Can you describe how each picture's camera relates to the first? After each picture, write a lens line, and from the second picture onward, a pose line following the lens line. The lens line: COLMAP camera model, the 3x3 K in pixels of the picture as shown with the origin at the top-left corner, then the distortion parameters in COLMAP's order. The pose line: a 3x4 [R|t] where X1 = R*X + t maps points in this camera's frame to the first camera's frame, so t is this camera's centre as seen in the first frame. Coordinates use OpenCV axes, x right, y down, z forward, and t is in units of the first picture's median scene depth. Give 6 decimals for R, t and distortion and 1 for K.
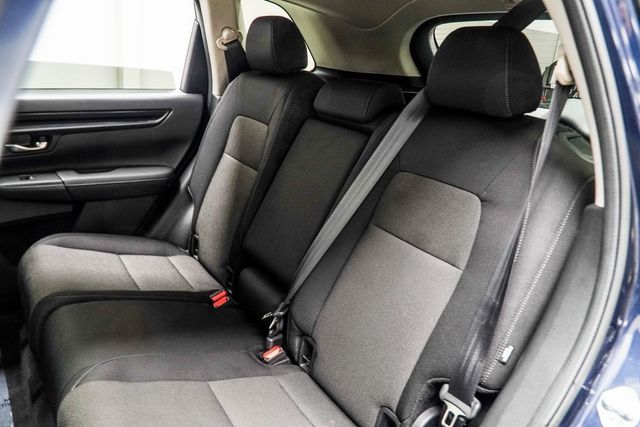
lens RADIAL K [[499.7, 0, 323.1], [0, 499.7, 217.1], [0, 0, 1]] dist [0.011260, -0.003083]
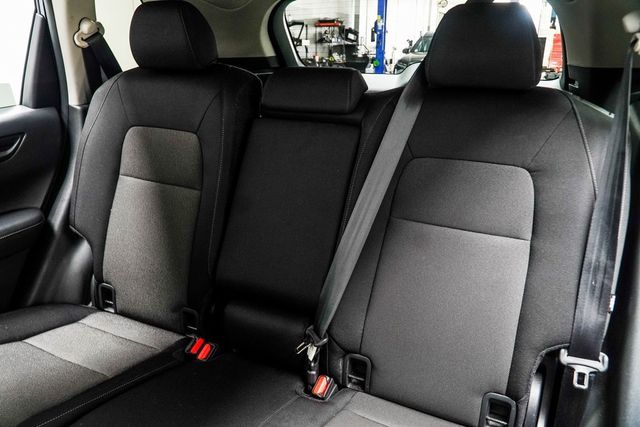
lens RADIAL K [[499.7, 0, 320.5], [0, 499.7, 212.6], [0, 0, 1]] dist [0.011260, -0.003083]
pose [[0.867256, -0.234972, 0.438925, -0.310814], [0.216761, 0.971881, 0.091991, -0.080641], [-0.448198, 0.015362, 0.893802, 0.147725]]
